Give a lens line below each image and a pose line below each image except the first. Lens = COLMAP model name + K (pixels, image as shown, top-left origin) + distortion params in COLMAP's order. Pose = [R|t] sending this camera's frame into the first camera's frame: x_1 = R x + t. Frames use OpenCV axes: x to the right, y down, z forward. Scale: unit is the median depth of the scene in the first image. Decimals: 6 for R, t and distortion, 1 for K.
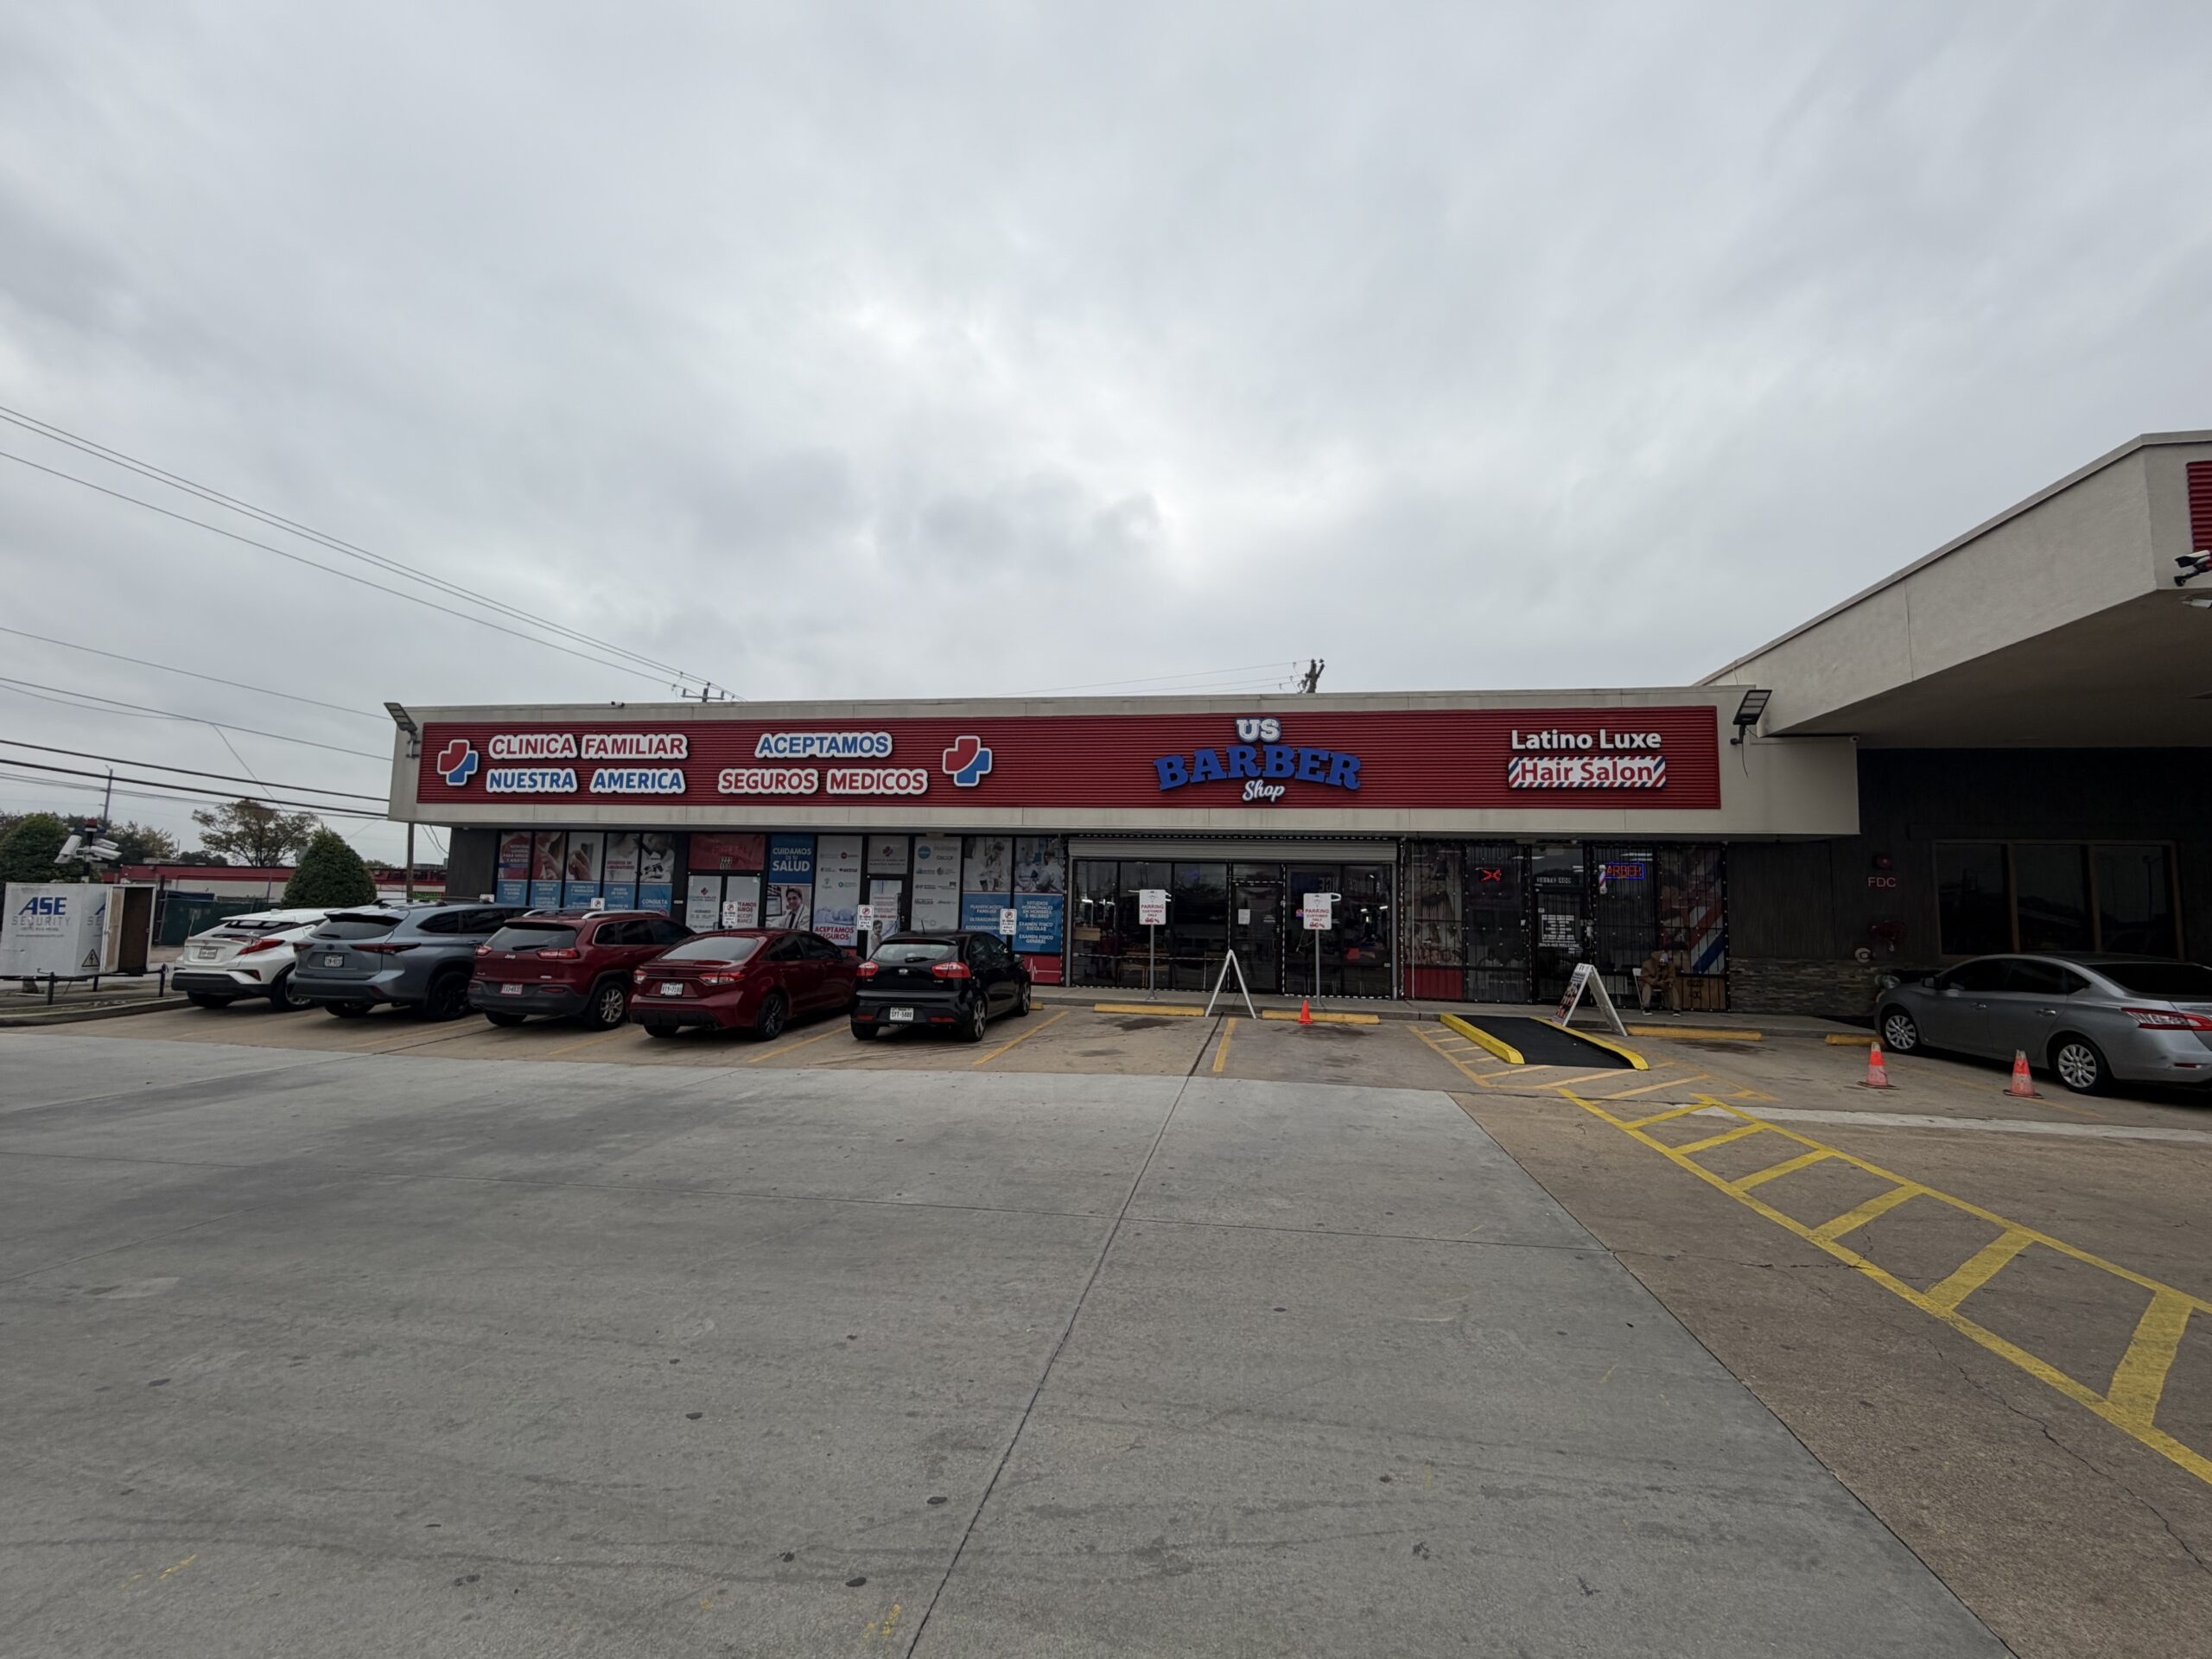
lens RADIAL K [[907.2, 0, 1110.1], [0, 907.2, 843.2], [0, 0, 1]] dist [0.002067, 0.000277]
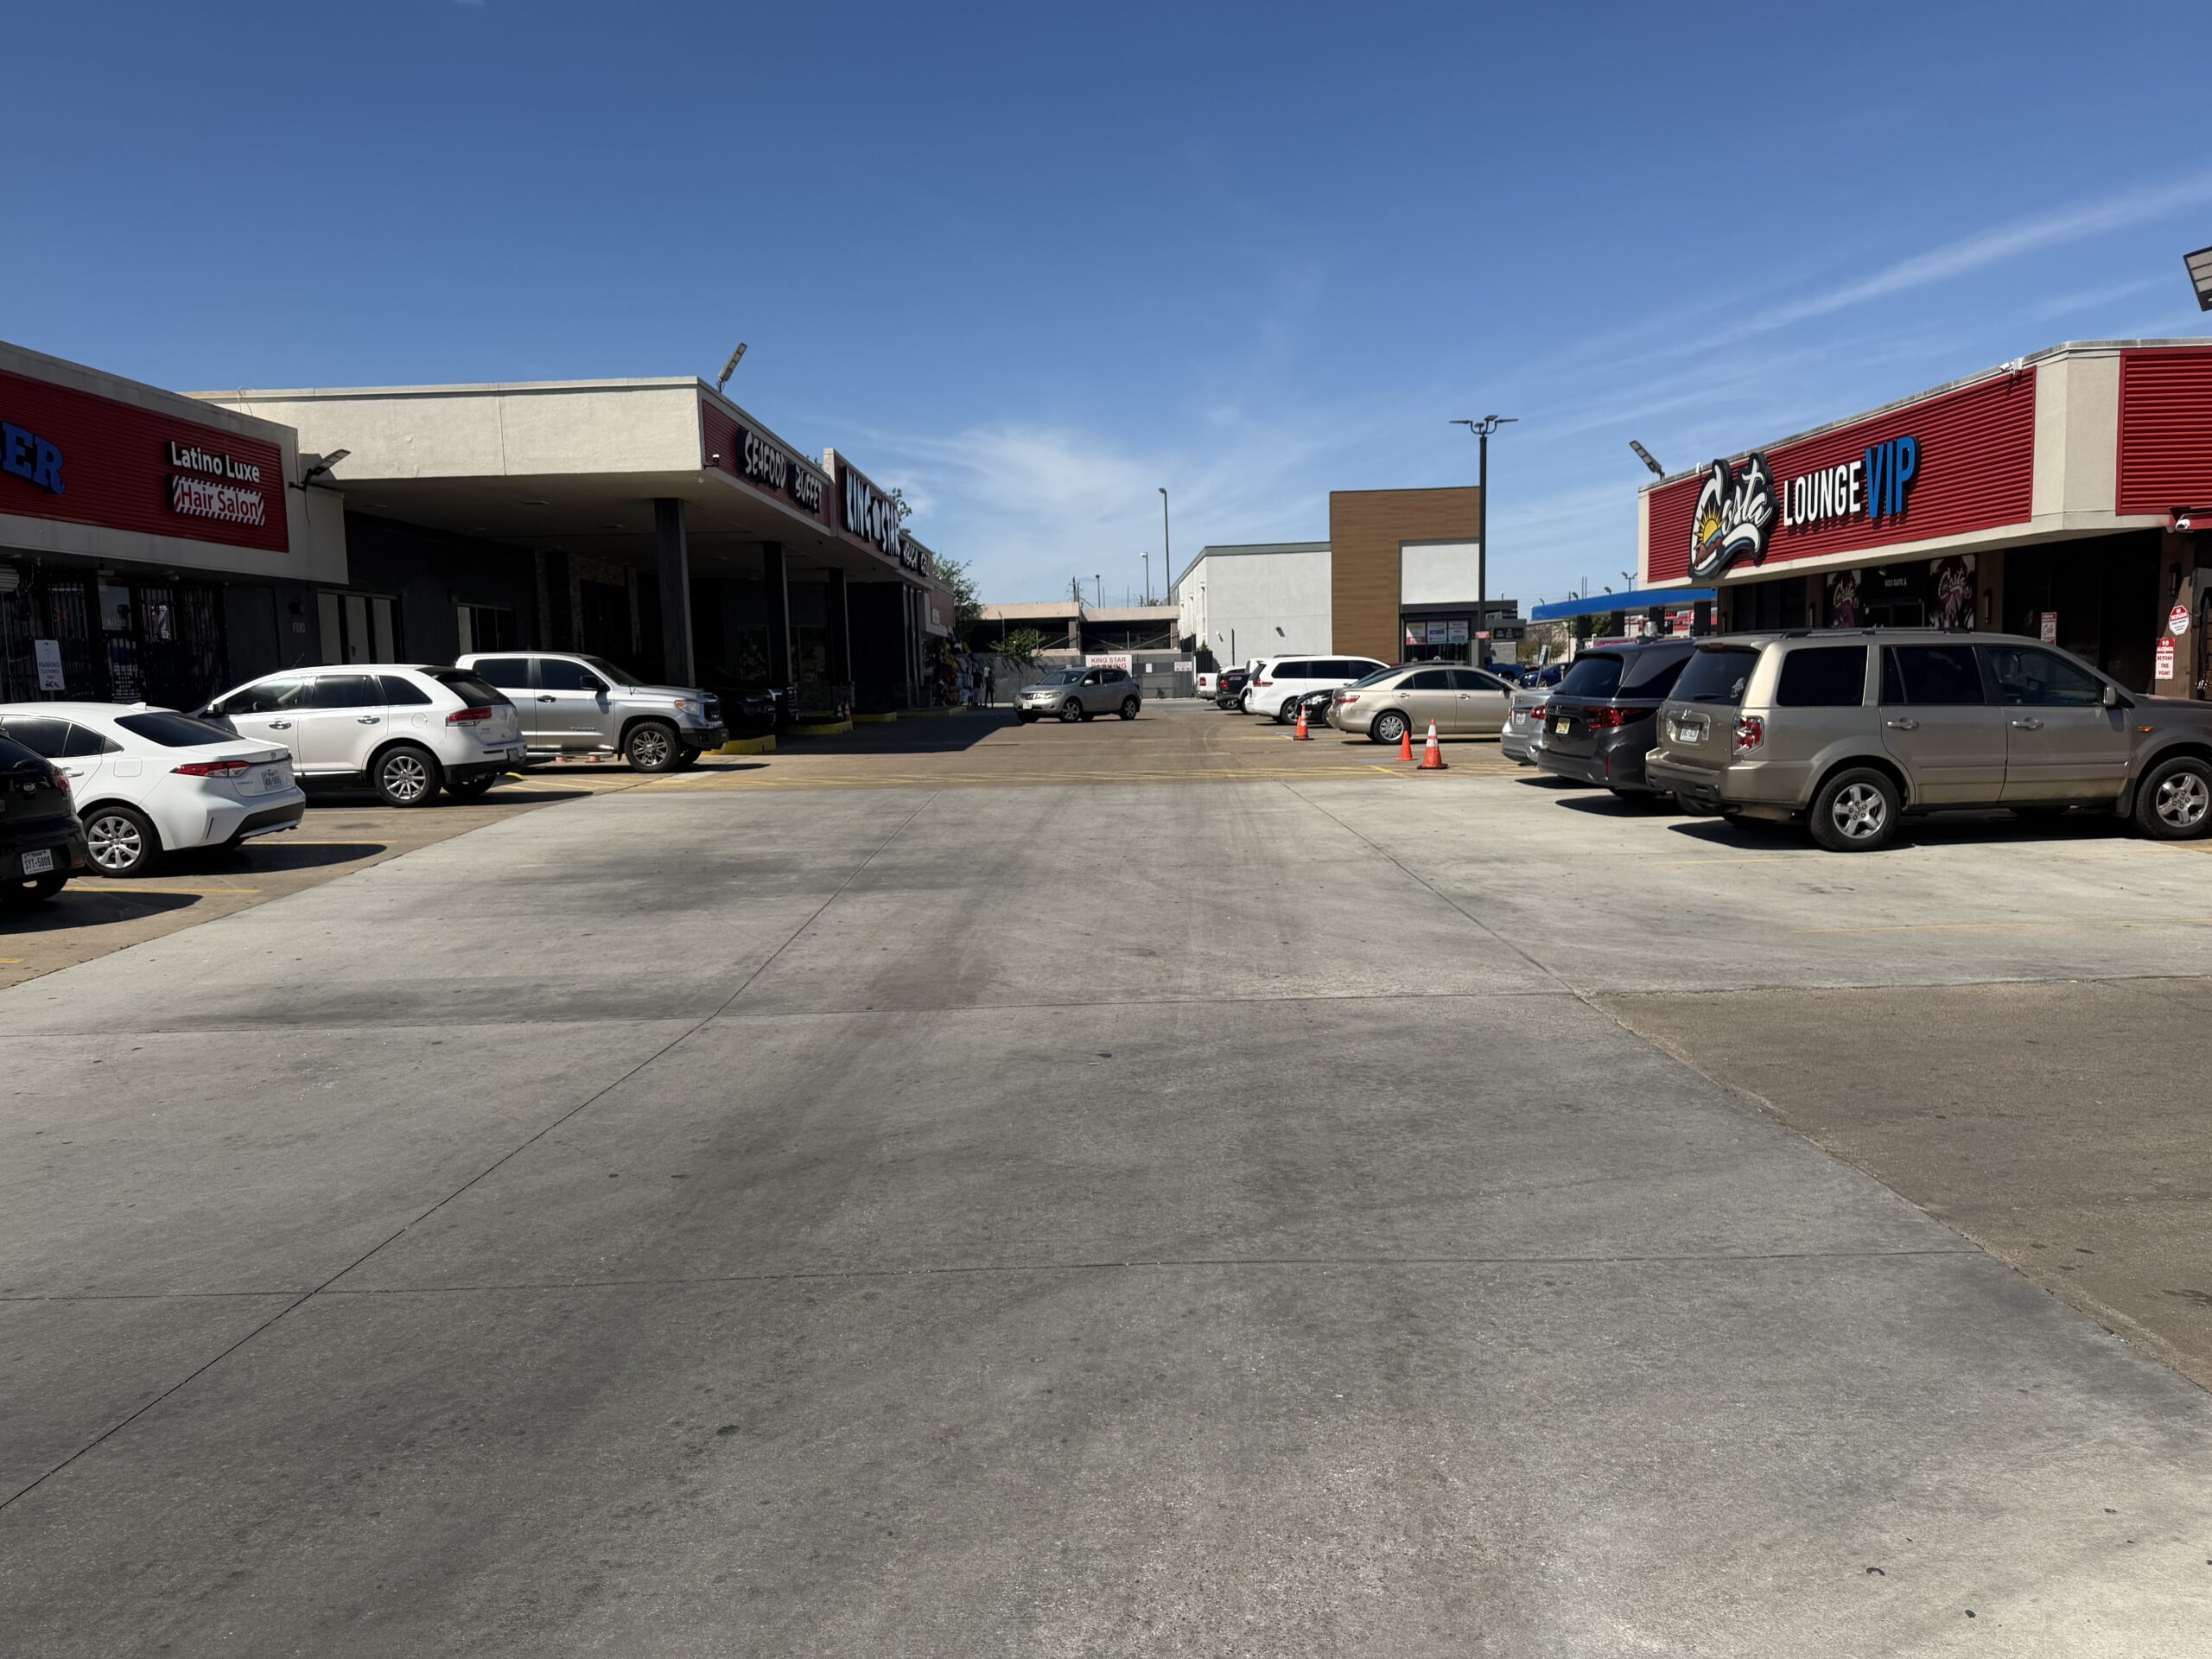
lens RADIAL K [[1551.8, 0, 1081.5], [0, 1551.8, 828.2], [0, 0, 1]] dist [0.079404, -0.094803]
pose [[-0.155456, -0.121936, 0.980288, -0.998327], [-0.056903, 0.991810, 0.114346, 0.012428], [-0.986202, -0.038006, -0.161122, 0.348347]]
